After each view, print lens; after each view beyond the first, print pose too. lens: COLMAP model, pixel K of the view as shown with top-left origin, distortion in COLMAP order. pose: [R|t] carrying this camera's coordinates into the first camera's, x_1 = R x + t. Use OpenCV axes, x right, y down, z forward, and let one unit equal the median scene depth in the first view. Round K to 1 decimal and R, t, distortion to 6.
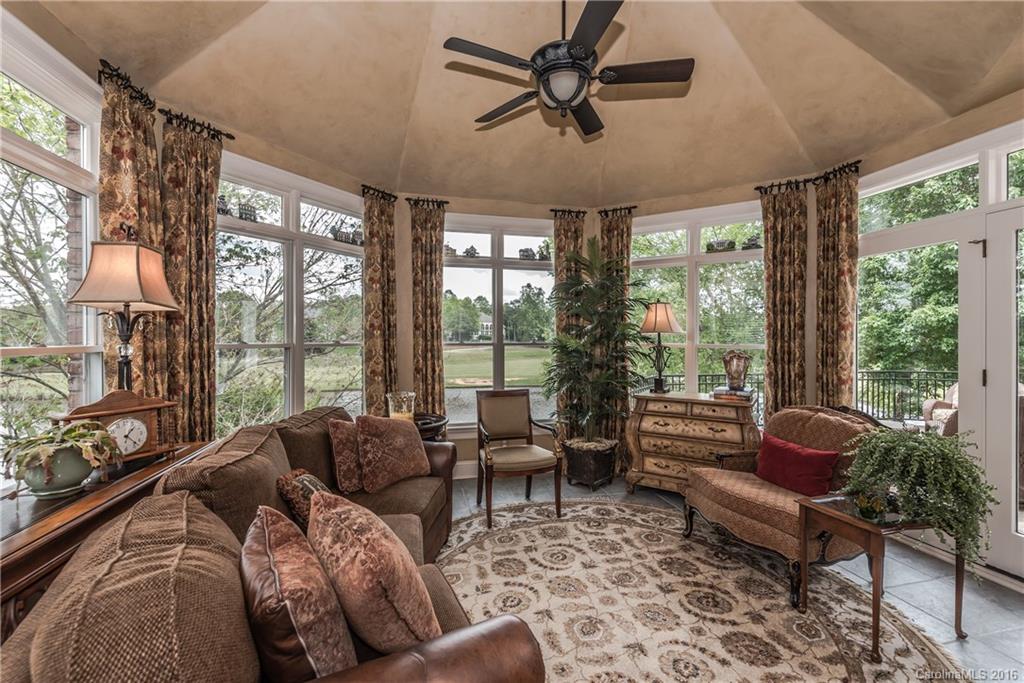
lens RADIAL K [[444.0, 0, 520.0], [0, 444.0, 336.2], [0, 0, 1]] dist [0.002865, 0.000365]
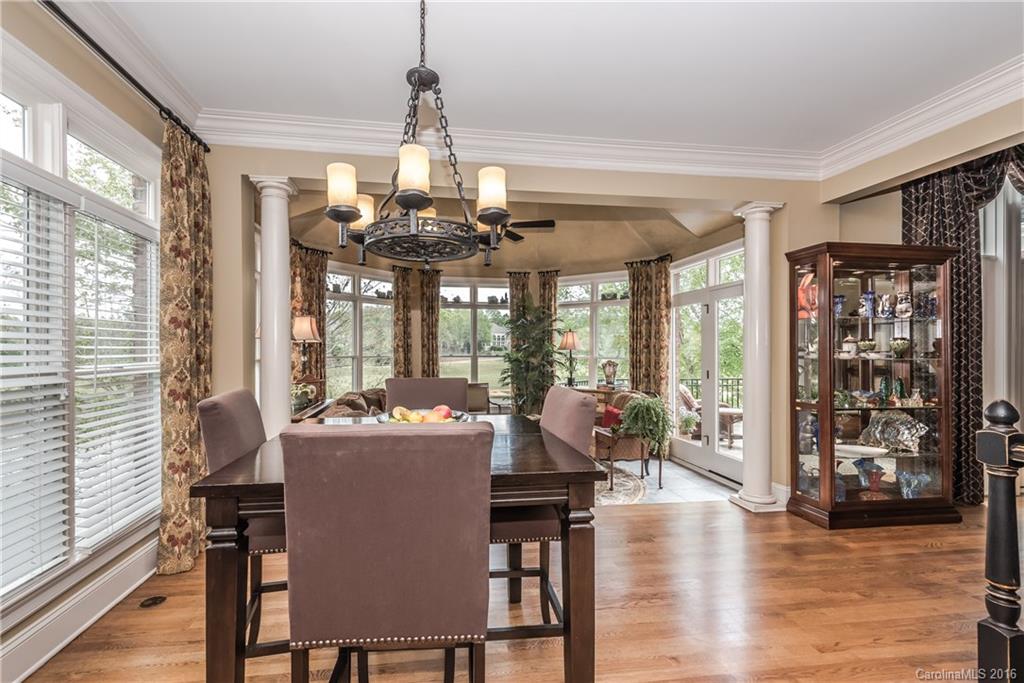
lens RADIAL K [[444.0, 0, 506.4], [0, 444.0, 350.5], [0, 0, 1]] dist [0.002865, 0.000365]
pose [[0.998298, 0.002714, -0.058260, 0.180825], [-0.002273, 0.999968, 0.007638, -0.017230], [0.058279, -0.007493, 0.998272, -0.669243]]
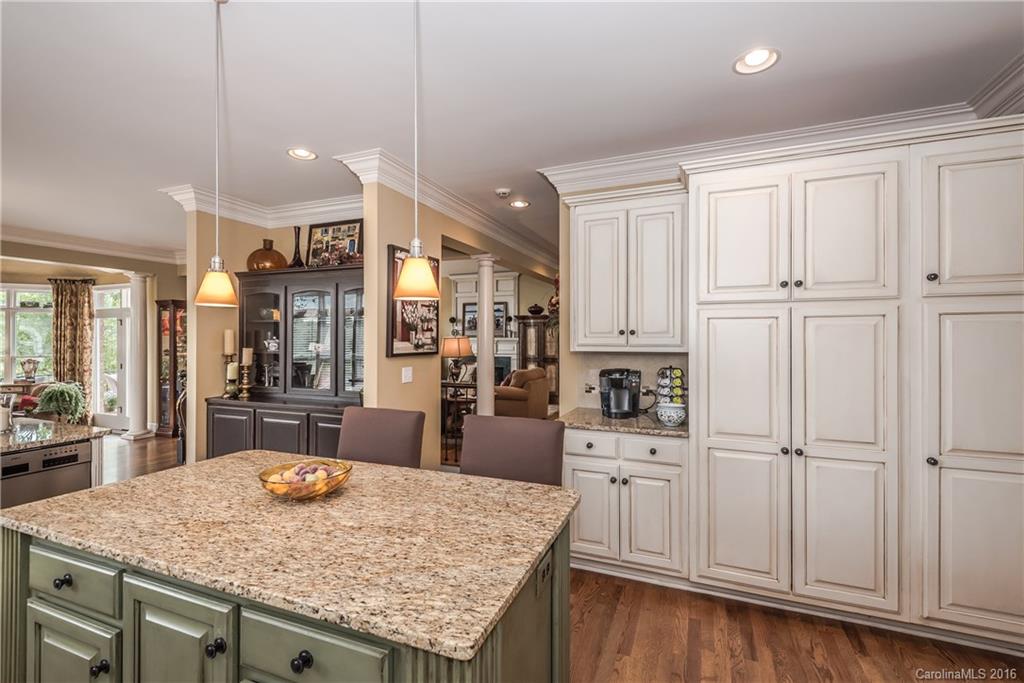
lens RADIAL K [[444.0, 0, 517.3], [0, 444.0, 339.9], [0, 0, 1]] dist [0.002865, 0.000365]
pose [[0.574441, -0.000514, 0.818546, 0.092645], [-0.005064, 0.999978, 0.004182, -0.071610], [-0.818530, -0.006547, 0.574426, -1.884530]]
